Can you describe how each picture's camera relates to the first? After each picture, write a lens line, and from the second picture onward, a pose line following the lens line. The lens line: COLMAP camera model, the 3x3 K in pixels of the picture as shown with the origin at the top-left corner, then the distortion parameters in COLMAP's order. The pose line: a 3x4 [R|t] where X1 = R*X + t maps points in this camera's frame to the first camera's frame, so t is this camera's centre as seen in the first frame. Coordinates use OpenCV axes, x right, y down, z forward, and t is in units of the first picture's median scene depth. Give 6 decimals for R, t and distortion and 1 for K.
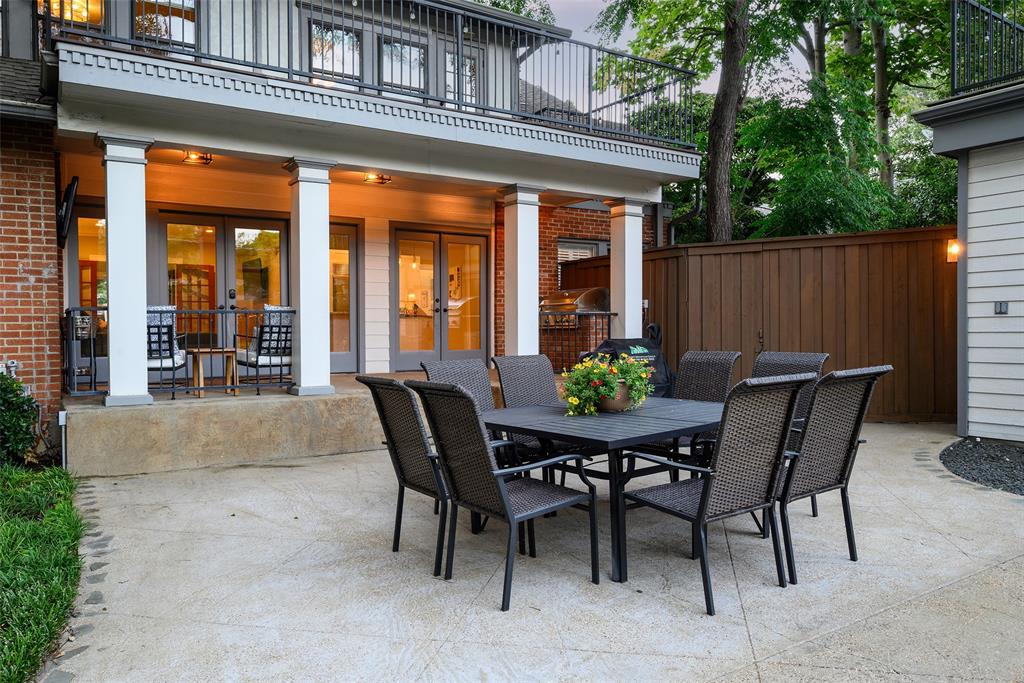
lens RADIAL K [[720.7, 0, 510.0], [0, 720.7, 337.5], [0, 0, 1]] dist [-0.002513, -0.001656]
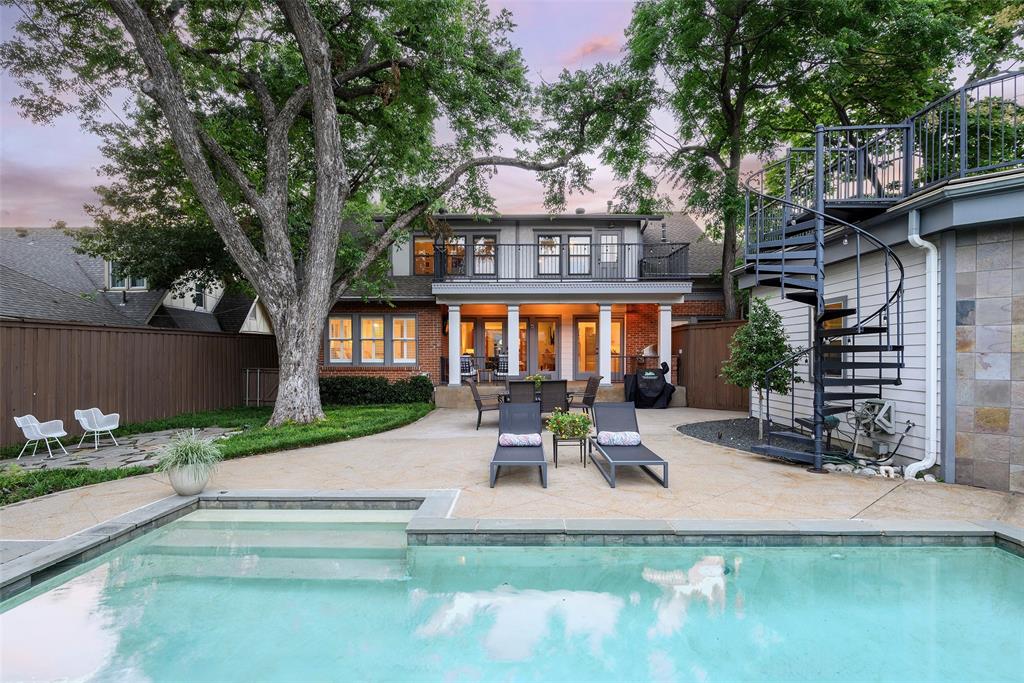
lens RADIAL K [[525.2, 0, 524.7], [0, 525.2, 363.3], [0, 0, 1]] dist [-0.002151, 0.001124]
pose [[0.841731, 0.015367, -0.539678, 0.887943], [-0.012220, 0.999881, 0.009412, -0.032681], [0.539759, -0.001327, 0.841819, -0.714188]]
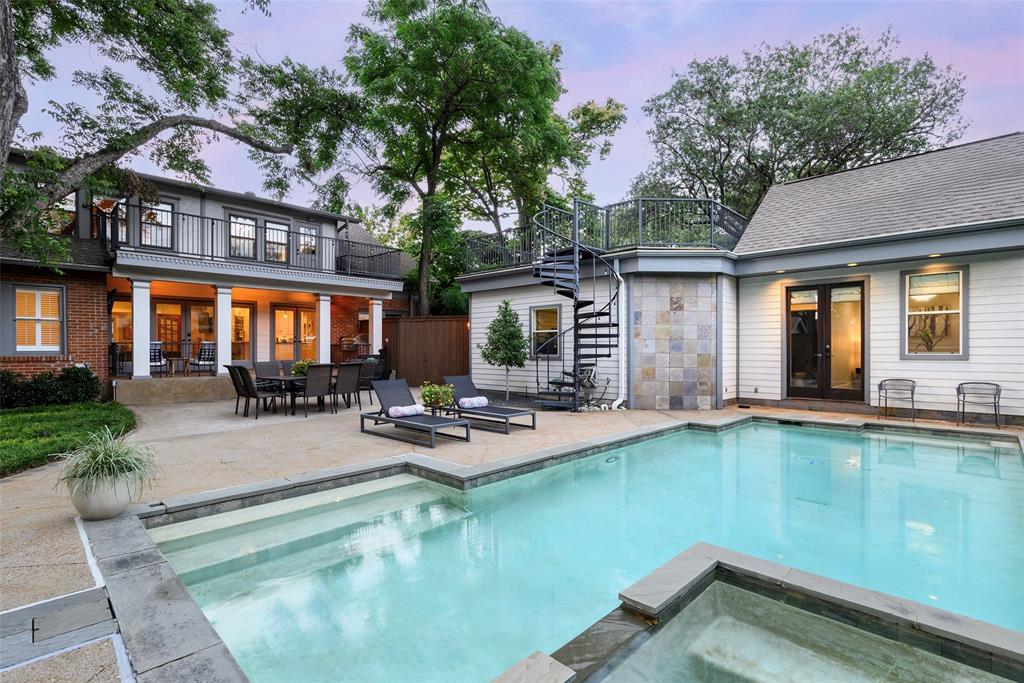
lens RADIAL K [[474.3, 0, 531.5], [0, 474.3, 352.0], [0, 0, 1]] dist [0.001839, 0.000036]
pose [[0.970545, 0.005456, 0.240857, 0.392426], [-0.004276, 0.999976, -0.005420, -0.002785], [-0.240881, 0.004231, 0.970546, -0.926127]]
